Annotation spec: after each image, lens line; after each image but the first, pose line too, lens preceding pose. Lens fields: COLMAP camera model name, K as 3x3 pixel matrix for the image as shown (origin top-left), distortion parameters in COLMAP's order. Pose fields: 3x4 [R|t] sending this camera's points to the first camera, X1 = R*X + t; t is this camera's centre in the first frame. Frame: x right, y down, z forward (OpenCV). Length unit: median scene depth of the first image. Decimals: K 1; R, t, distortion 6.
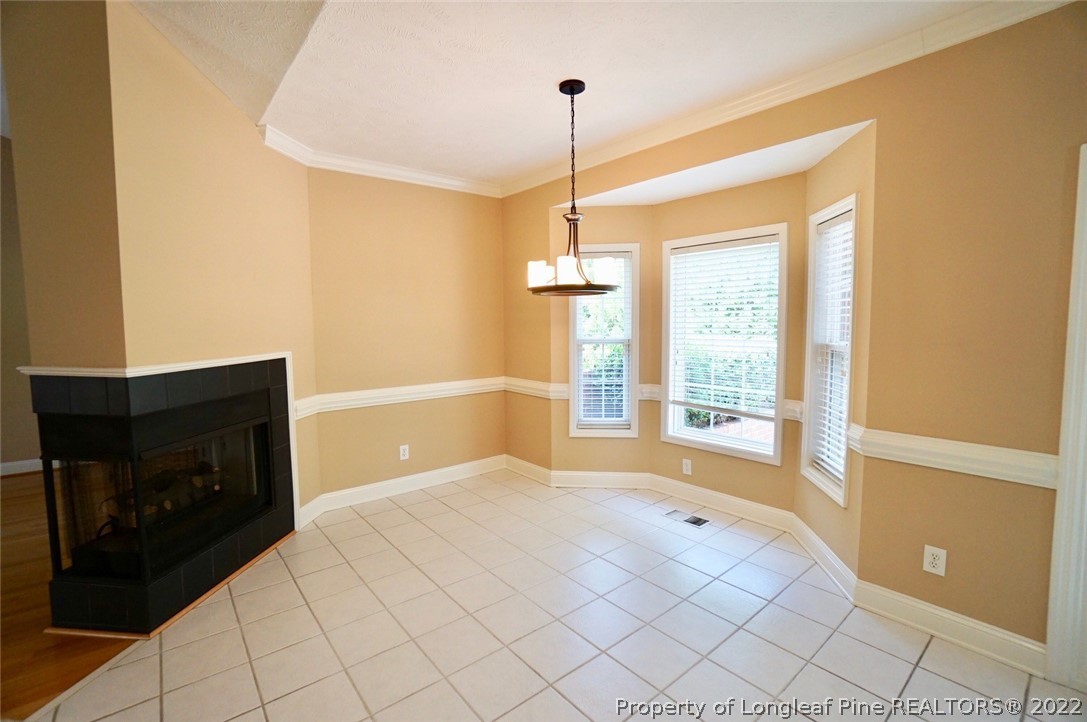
lens RADIAL K [[481.9, 0, 542.0], [0, 481.9, 356.7], [0, 0, 1]] dist [-0.055433, 0.018812]
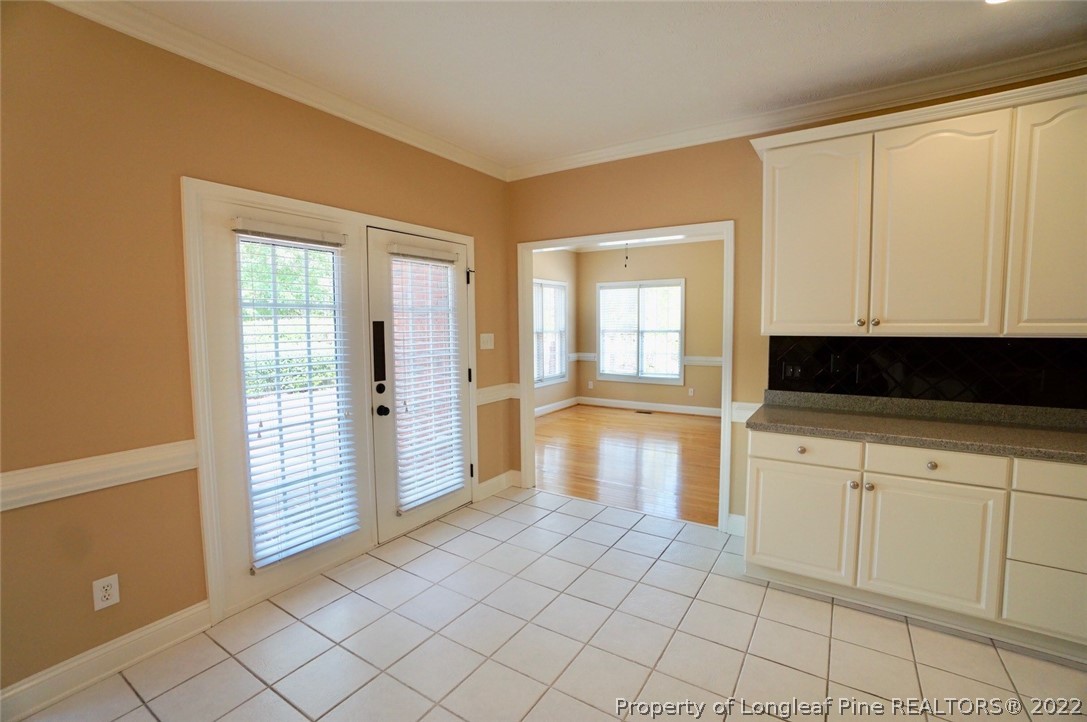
lens RADIAL K [[481.9, 0, 537.0], [0, 481.9, 358.0], [0, 0, 1]] dist [-0.055433, 0.018812]
pose [[-0.295240, -0.058814, 0.953611, -0.150460], [0.078594, 0.993226, 0.085590, -0.013518], [-0.952185, 0.100218, -0.288617, 0.285602]]
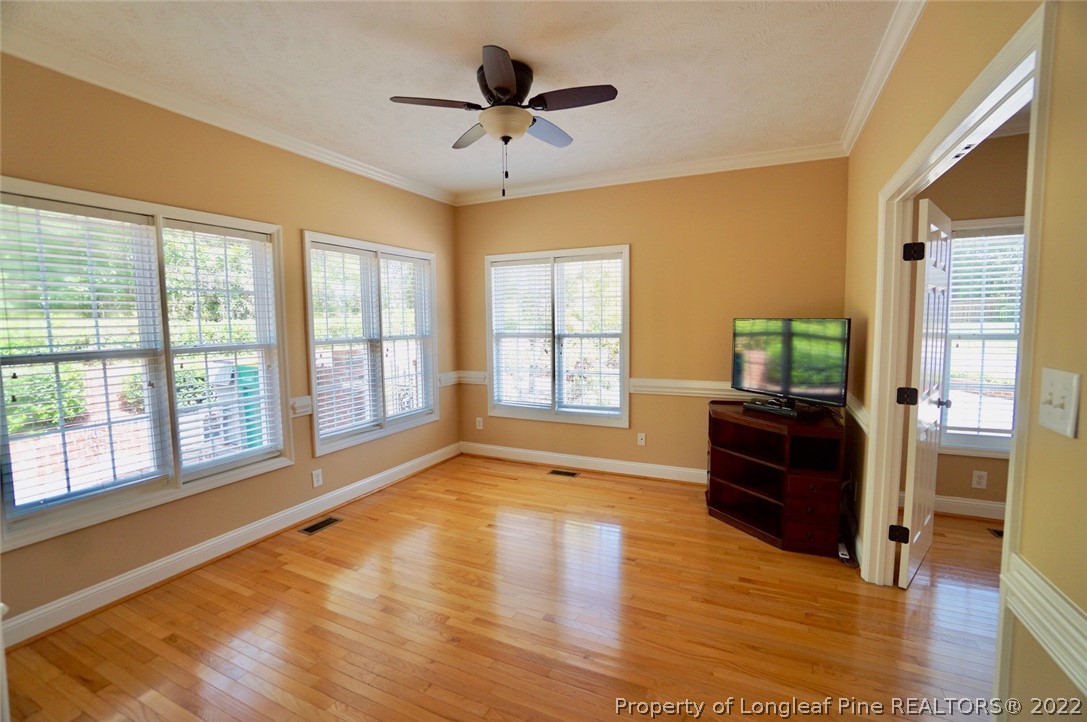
lens RADIAL K [[481.9, 0, 533.0], [0, 481.9, 359.0], [0, 0, 1]] dist [-0.055433, 0.018812]
pose [[-0.411221, -0.058799, 0.909637, 0.734436], [0.079454, 0.991807, 0.100029, 0.020235], [-0.908067, 0.113408, -0.403180, -0.275497]]
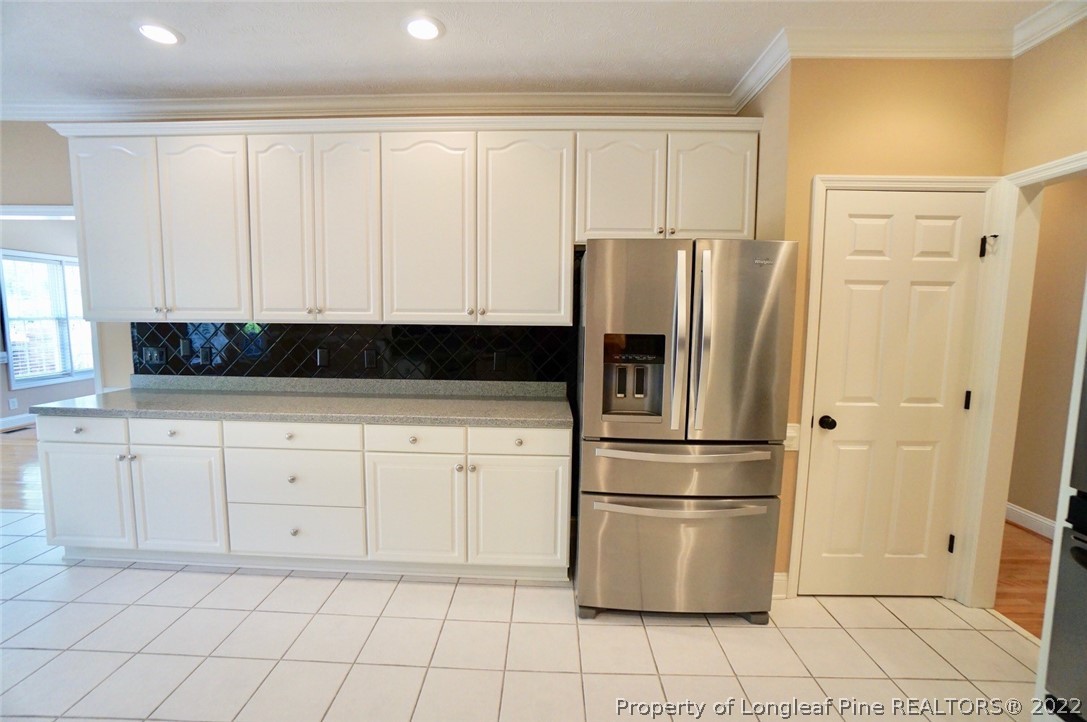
lens RADIAL K [[481.9, 0, 536.7], [0, 481.9, 360.6], [0, 0, 1]] dist [-0.055433, 0.018812]
pose [[-0.748906, -0.069515, 0.659020, -0.653817], [0.039978, 0.987932, 0.149641, 0.028546], [-0.661470, 0.138413, -0.737089, -0.275728]]
